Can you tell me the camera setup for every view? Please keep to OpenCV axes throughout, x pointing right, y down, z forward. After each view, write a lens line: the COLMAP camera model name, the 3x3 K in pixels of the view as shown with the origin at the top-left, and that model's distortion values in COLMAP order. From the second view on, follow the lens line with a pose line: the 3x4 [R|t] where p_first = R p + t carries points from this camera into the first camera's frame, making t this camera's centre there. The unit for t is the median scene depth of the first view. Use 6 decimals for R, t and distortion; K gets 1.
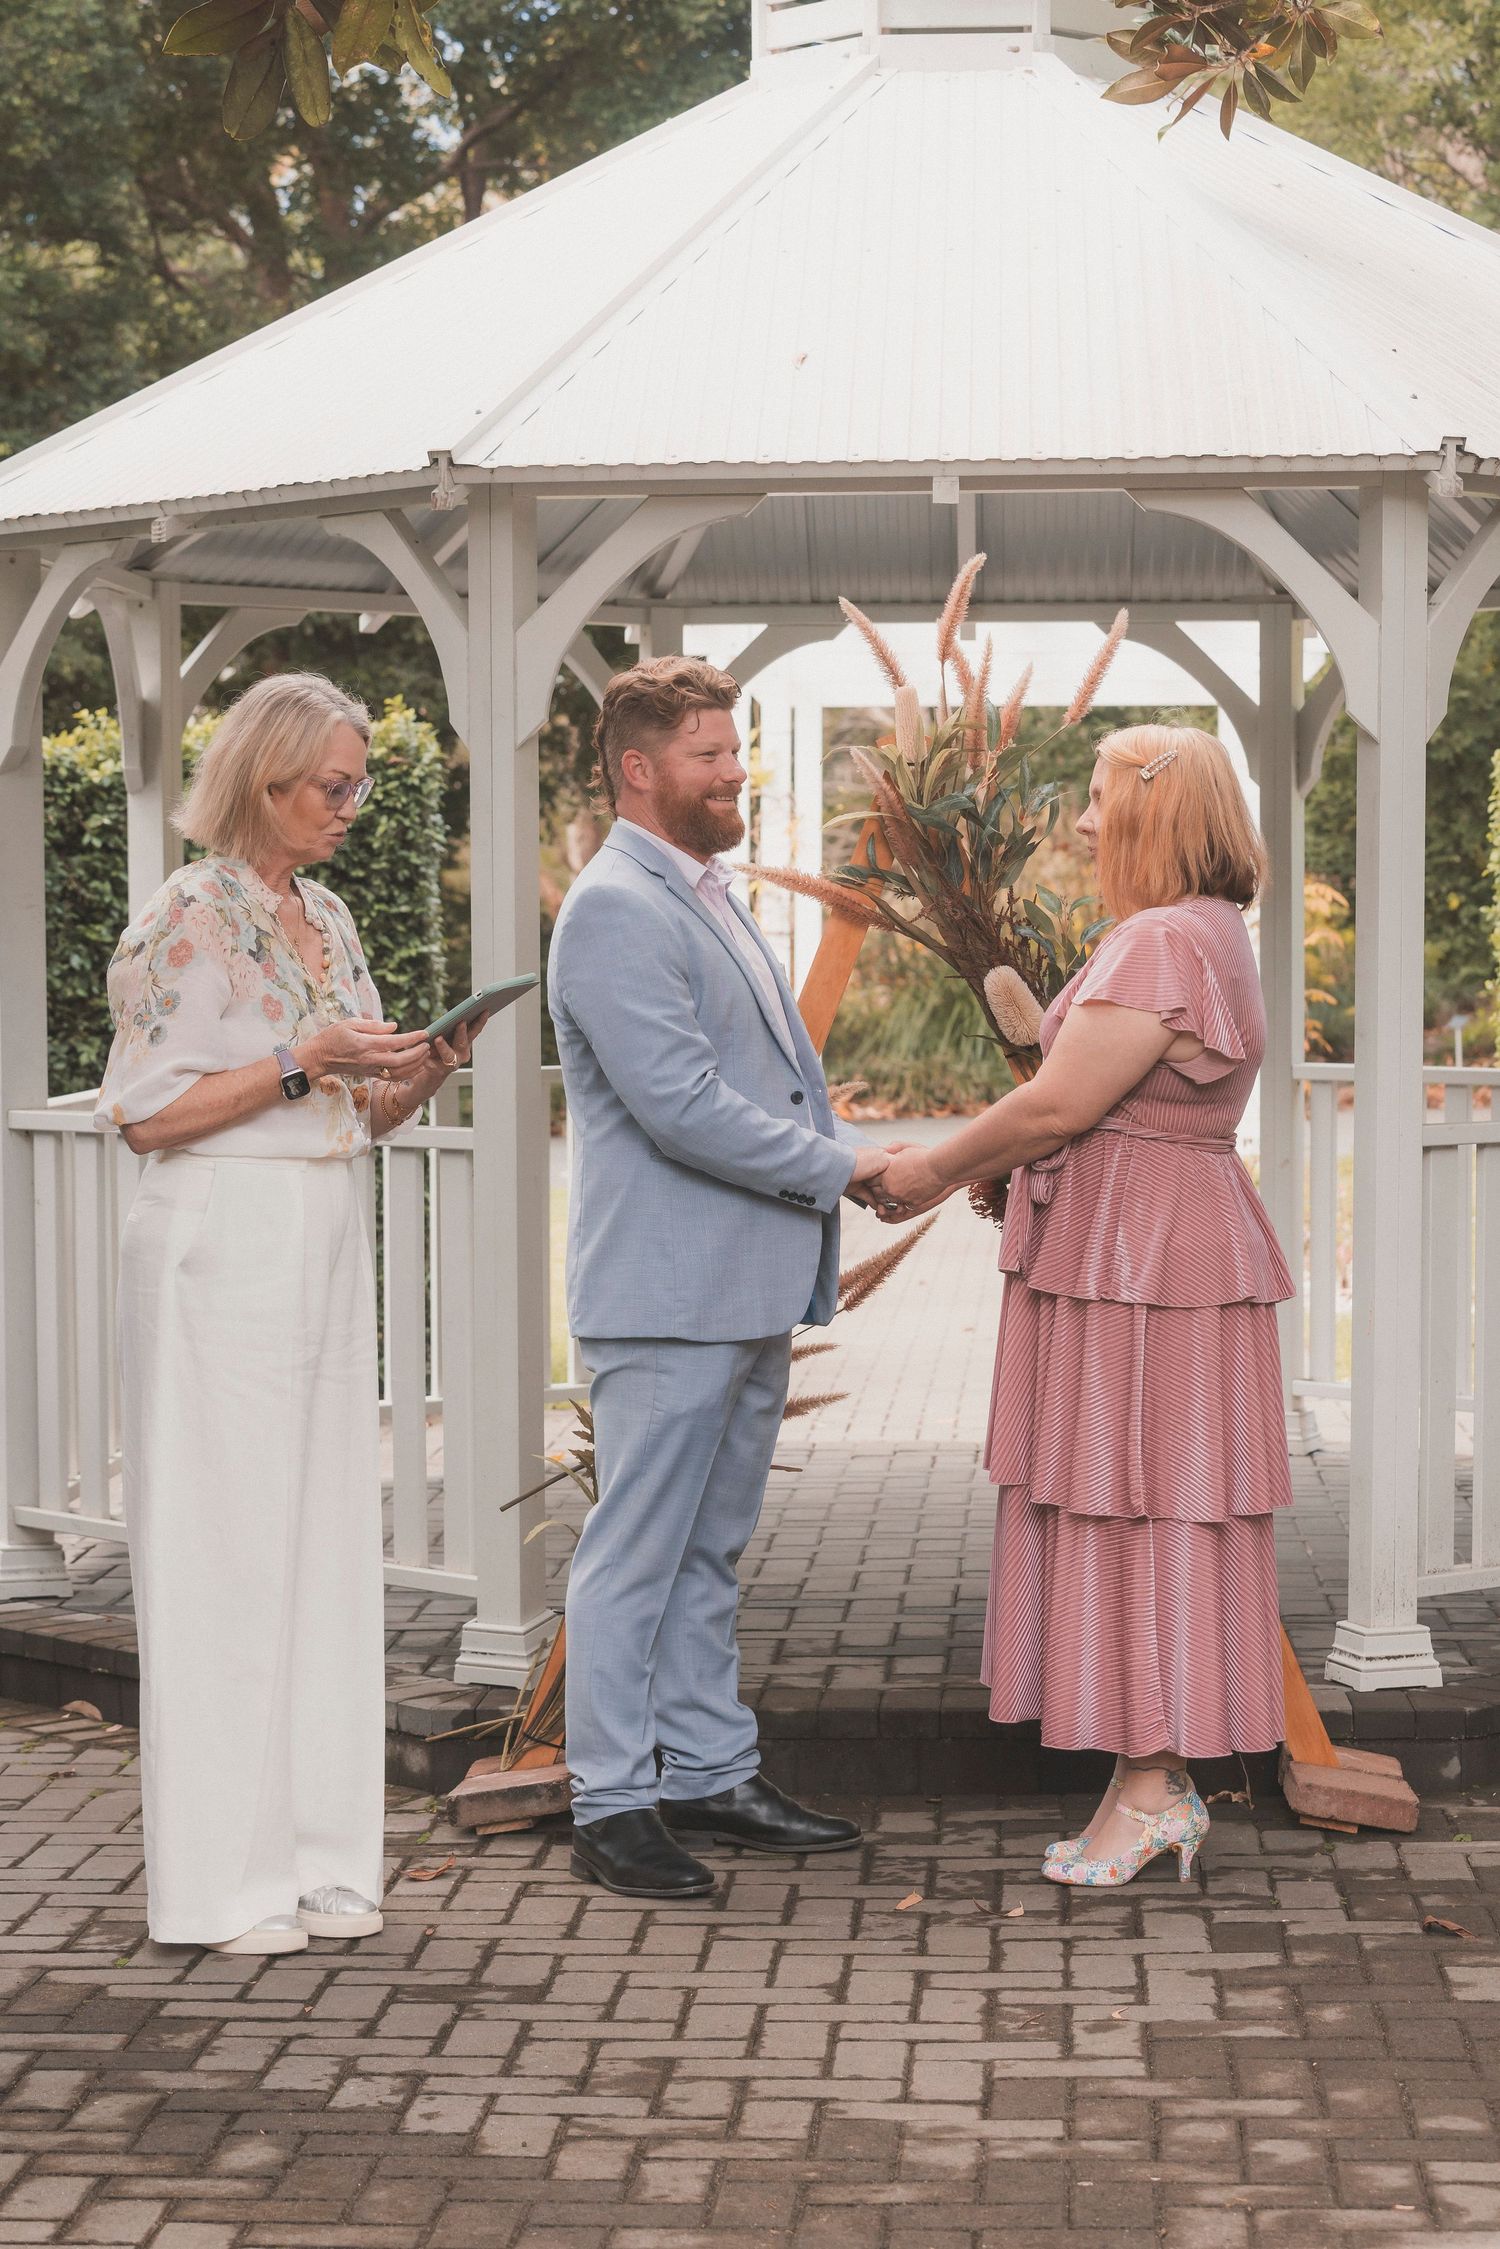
lens RADIAL K [[4787.9, 0, 702.8], [0, 4787.9, 1077.8], [0, 0, 1]] dist [-0.028491, -0.227107]
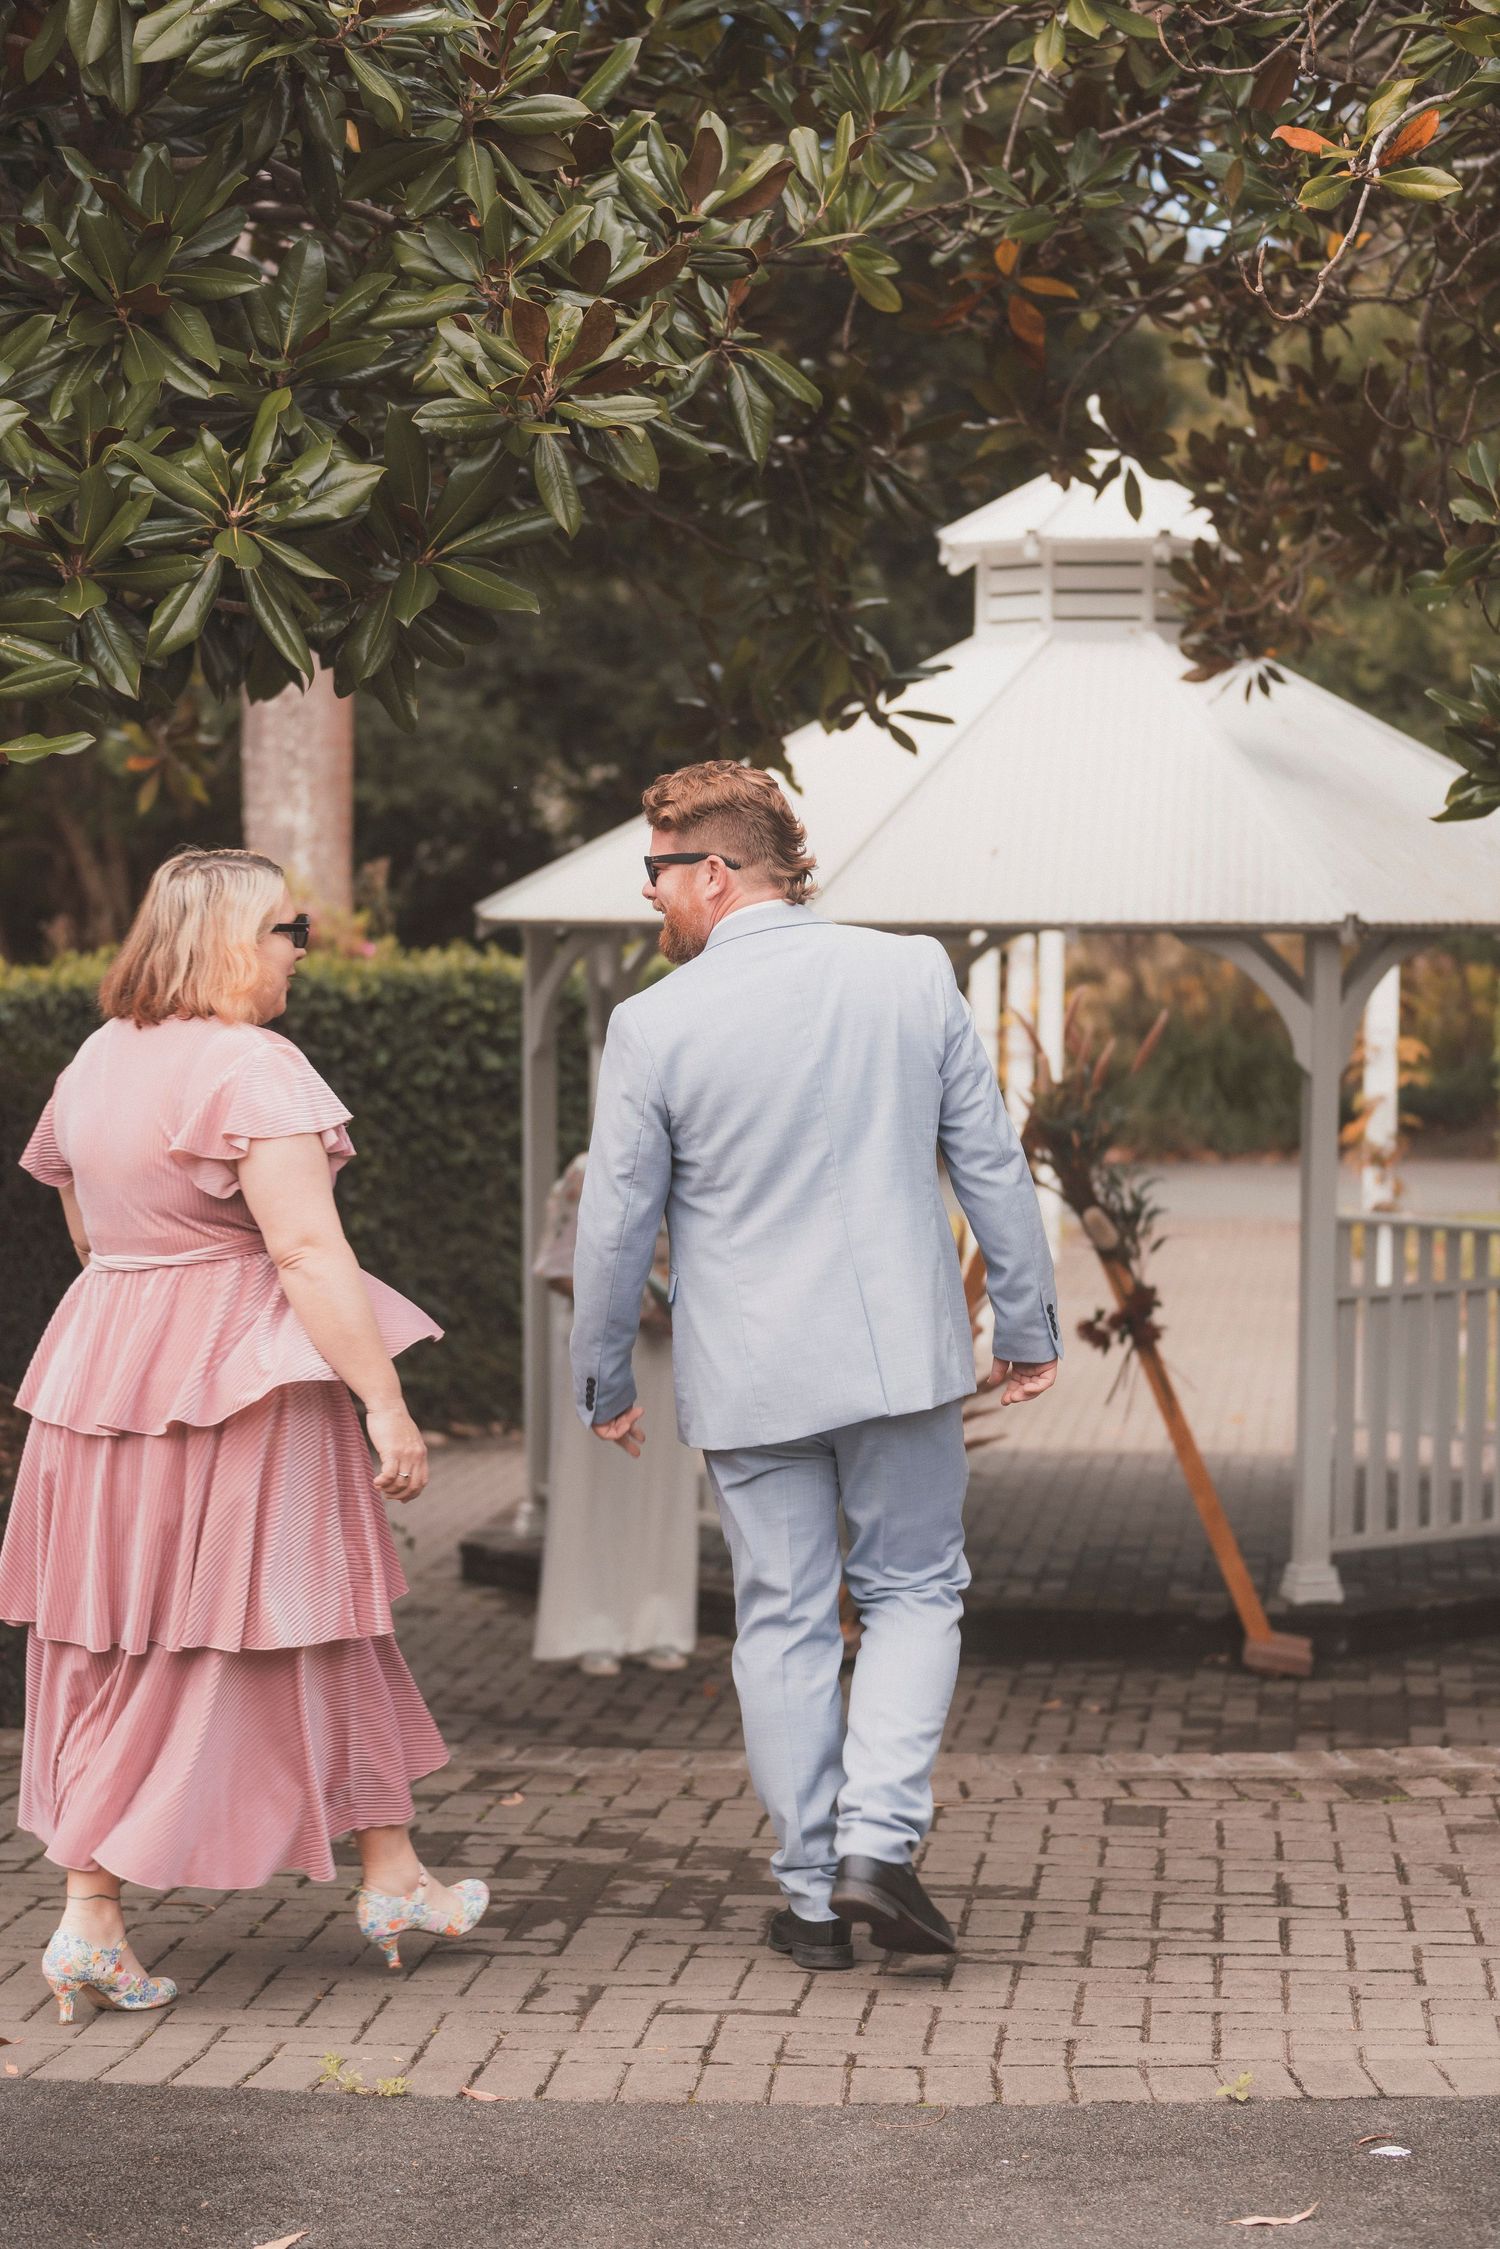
lens RADIAL K [[4787.9, 0, 702.8], [0, 4787.9, 1077.8], [0, 0, 1]] dist [-0.028491, -0.227107]
pose [[0.997969, 0.010829, -0.062770, 0.027375], [-0.010251, 0.999902, 0.009538, -0.090390], [0.062867, -0.008875, 0.997982, -0.866972]]
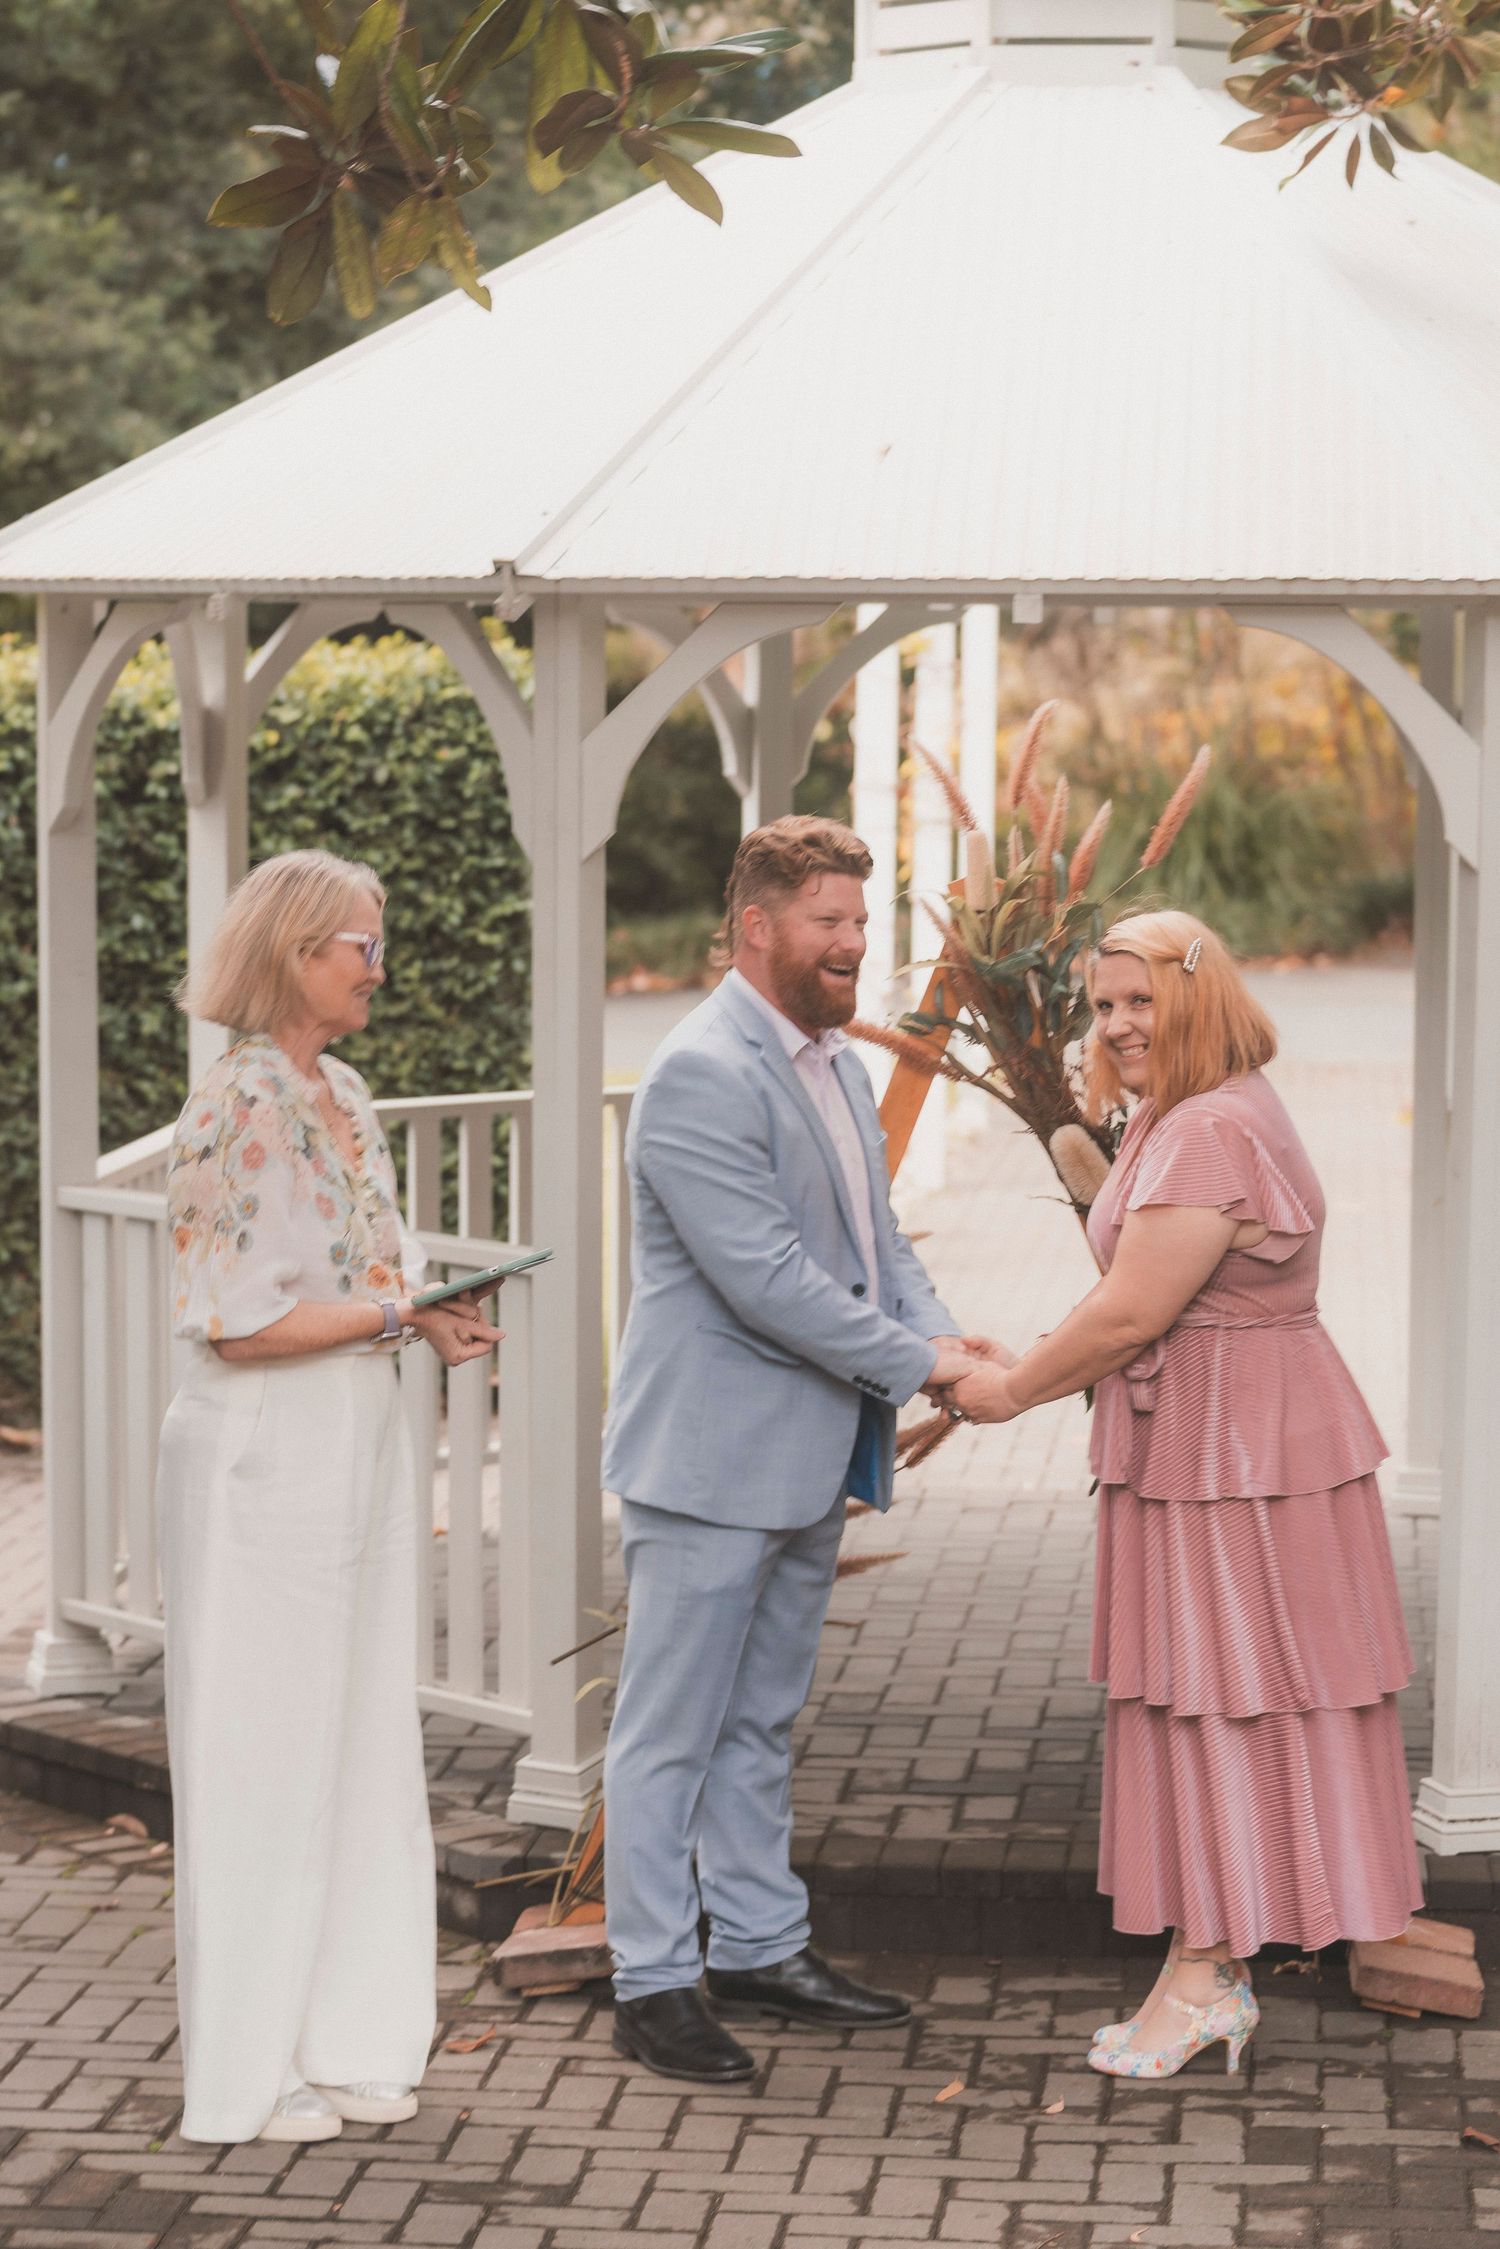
lens RADIAL K [[5779.8, 0, 659.0], [0, 5779.8, 1043.0], [0, 0, 1]] dist [-0.017781, 0.177735]
pose [[0.998939, 0.014301, -0.043775, 0.030449], [-0.012363, 0.998945, 0.044232, -0.091160], [0.044362, -0.043644, 0.998062, -0.176141]]
